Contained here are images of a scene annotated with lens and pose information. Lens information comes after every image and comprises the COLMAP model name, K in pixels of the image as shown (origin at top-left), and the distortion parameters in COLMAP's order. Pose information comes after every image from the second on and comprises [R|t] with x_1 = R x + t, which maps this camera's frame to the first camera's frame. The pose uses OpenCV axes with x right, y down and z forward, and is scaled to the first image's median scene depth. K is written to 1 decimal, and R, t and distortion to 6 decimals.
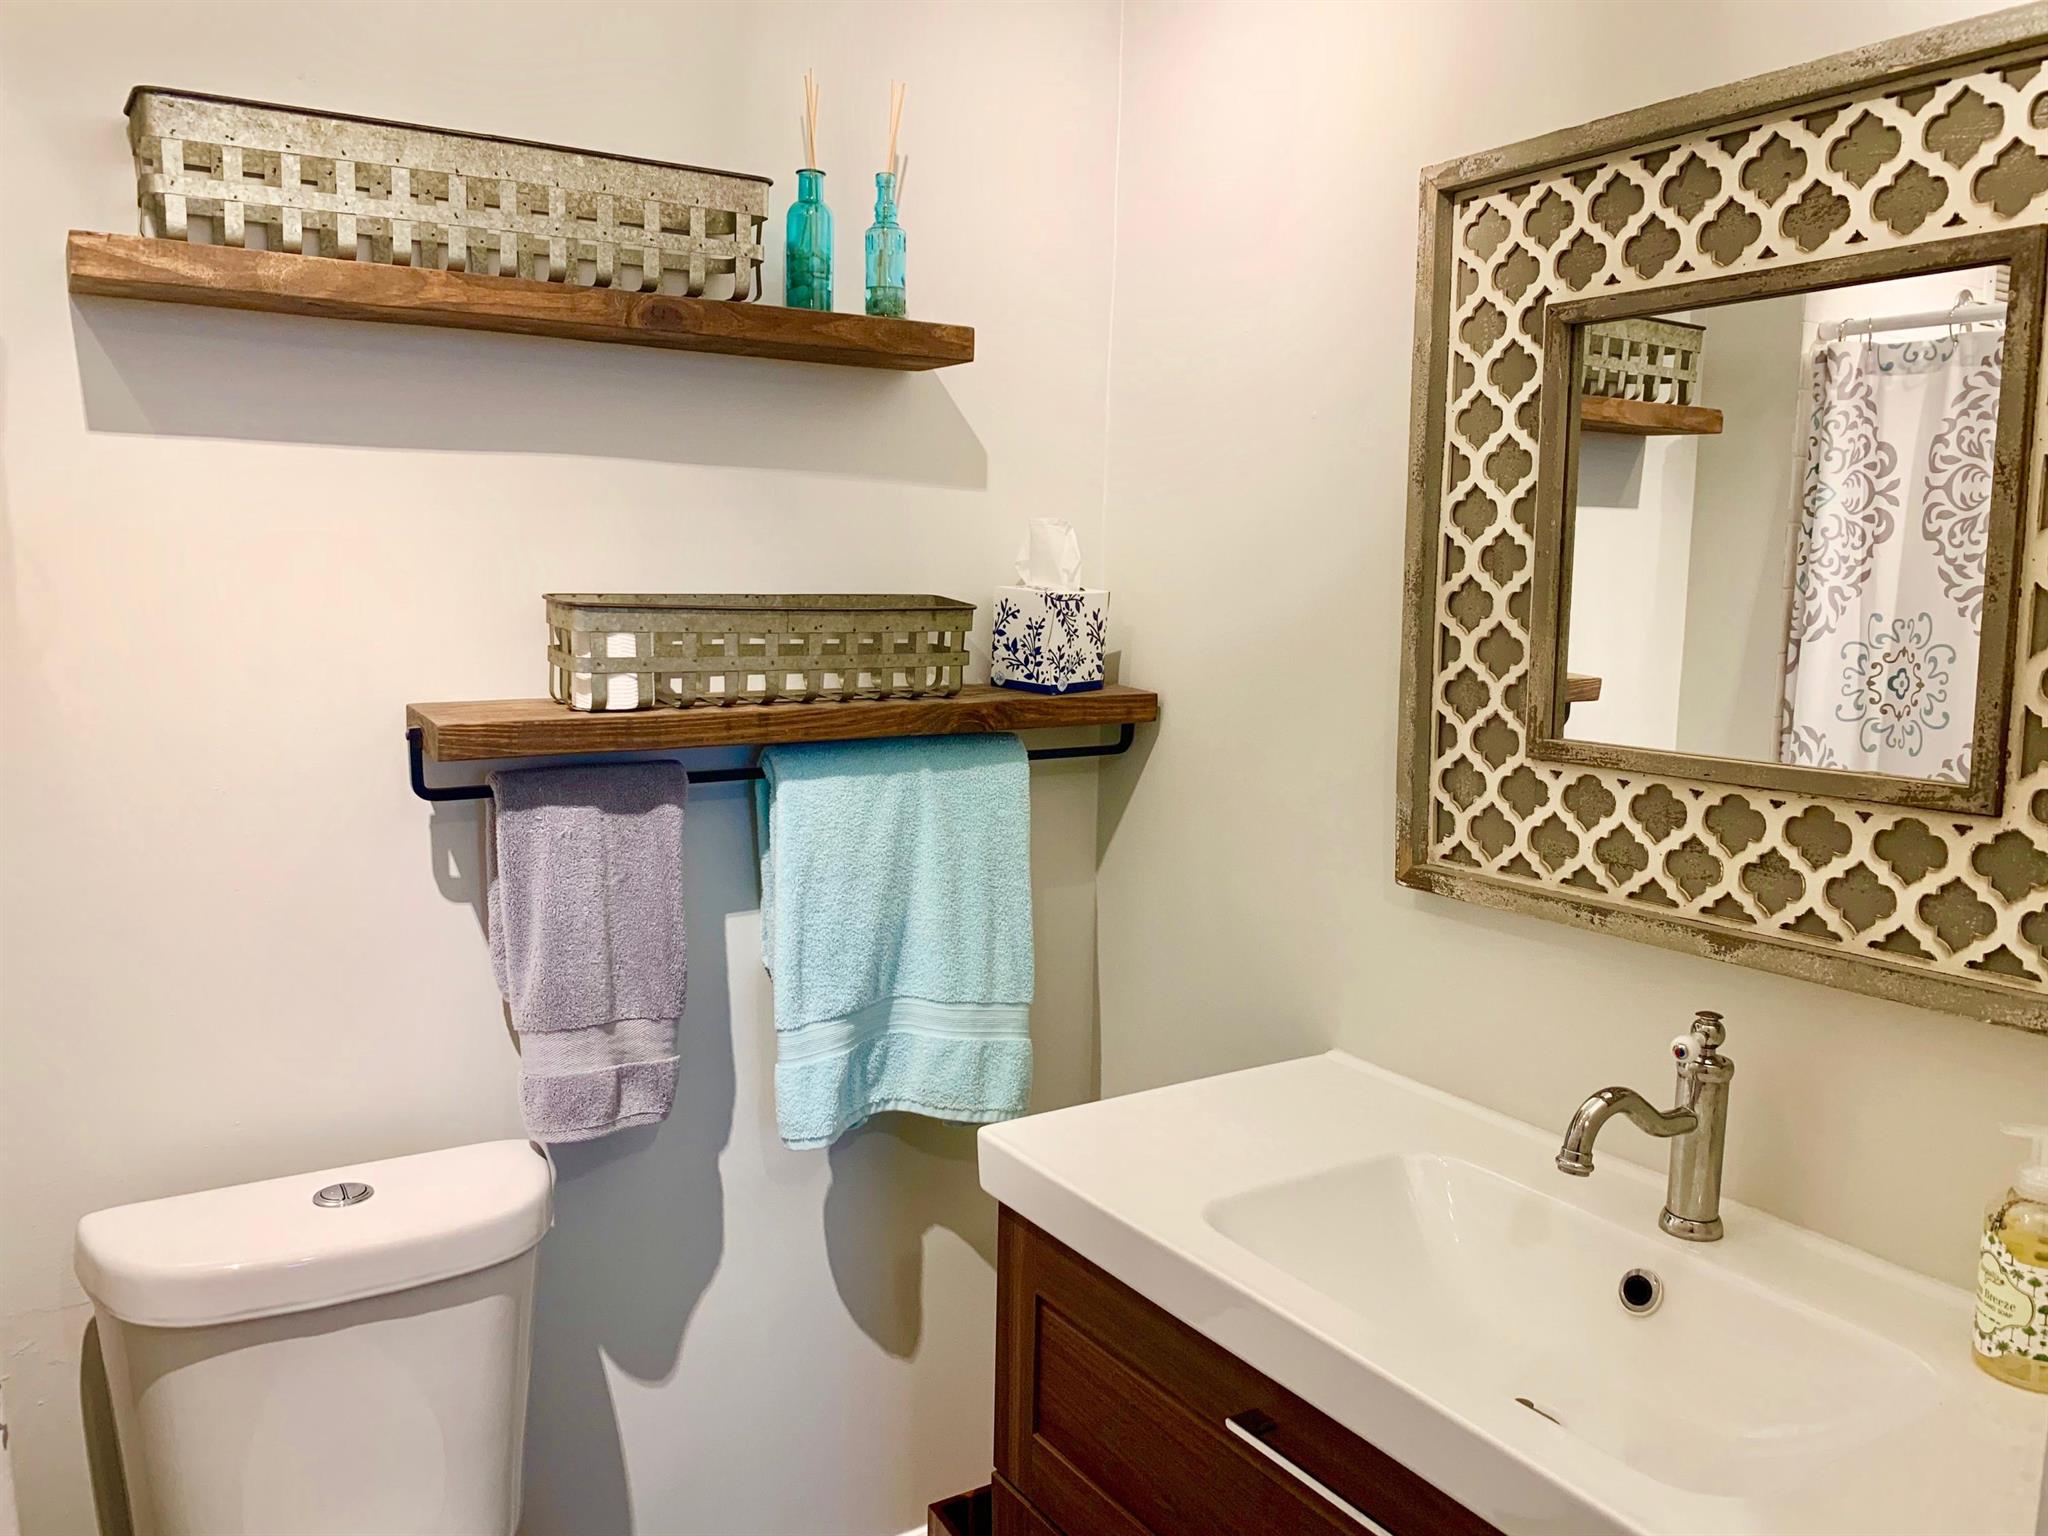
lens RADIAL K [[1580.9, 0, 1013.3], [0, 1580.9, 742.7], [0, 0, 1]] dist [0.030962, -0.051542]
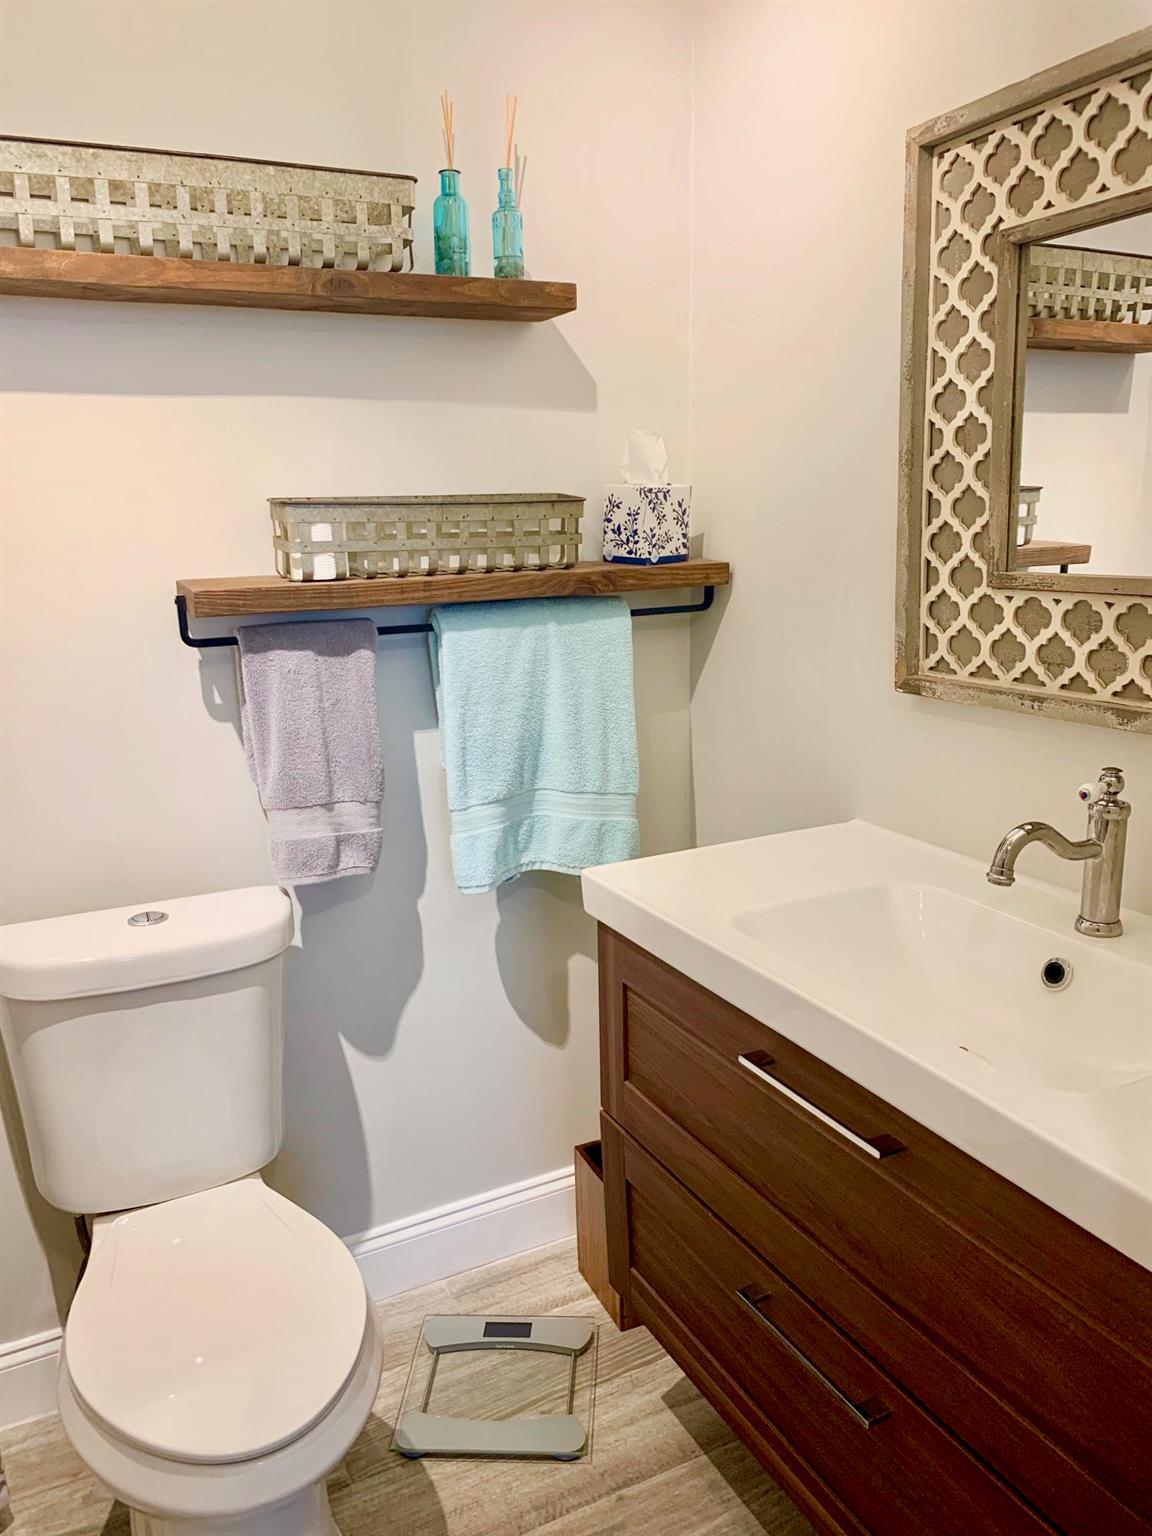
lens RADIAL K [[1185.7, 0, 576.5], [0, 1185.7, 757.1], [0, 0, 1]] dist [0.030962, -0.051542]
pose [[0.993786, -0.019385, -0.109607, 0.086830], [0.028777, 0.995986, 0.084762, 0.053922], [0.107524, -0.087390, 0.990354, -0.026426]]
